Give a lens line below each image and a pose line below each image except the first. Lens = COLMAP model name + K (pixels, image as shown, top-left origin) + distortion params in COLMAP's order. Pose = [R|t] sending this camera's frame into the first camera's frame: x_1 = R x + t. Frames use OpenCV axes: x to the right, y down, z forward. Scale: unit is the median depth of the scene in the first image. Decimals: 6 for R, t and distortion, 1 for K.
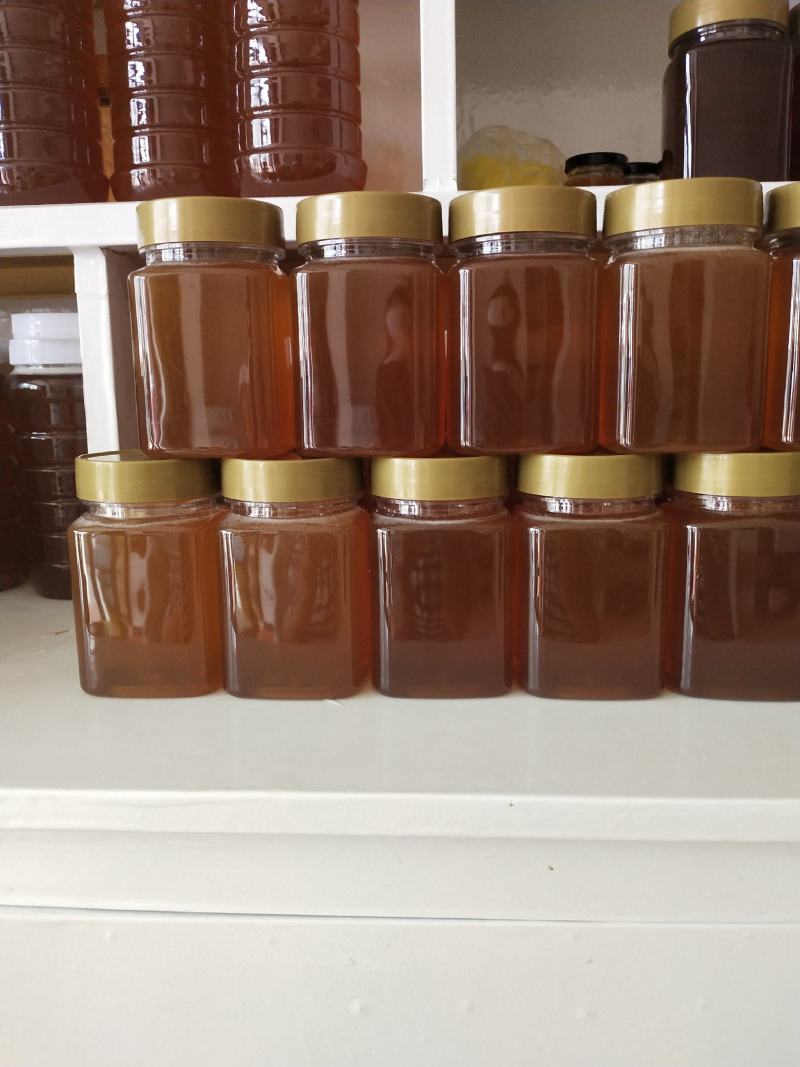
lens RADIAL K [[906.2, 0, 403.0], [0, 906.2, 528.7], [0, 0, 1]] dist [0.048403, -0.081875]
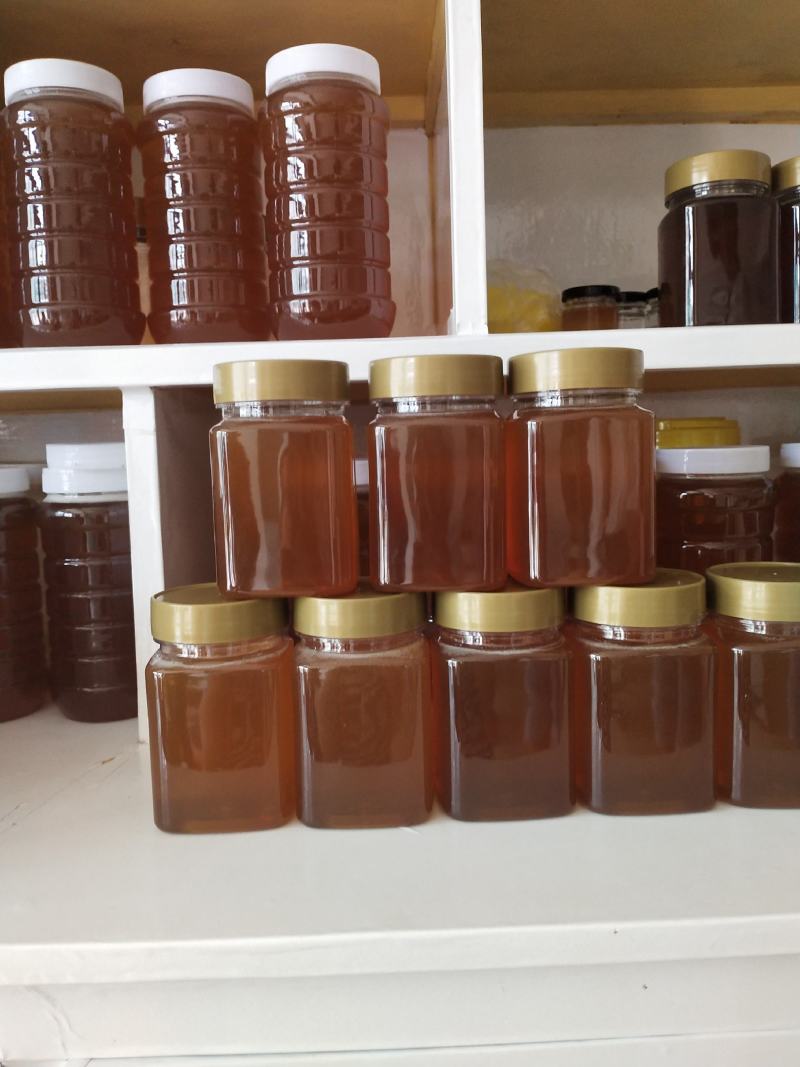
lens RADIAL K [[906.2, 0, 403.0], [0, 906.2, 528.7], [0, 0, 1]] dist [0.048403, -0.081875]
pose [[0.996330, -0.025341, 0.081759, -0.150305], [0.031156, 0.997014, -0.070660, -0.073297], [-0.079724, 0.072948, 0.994144, -0.056124]]
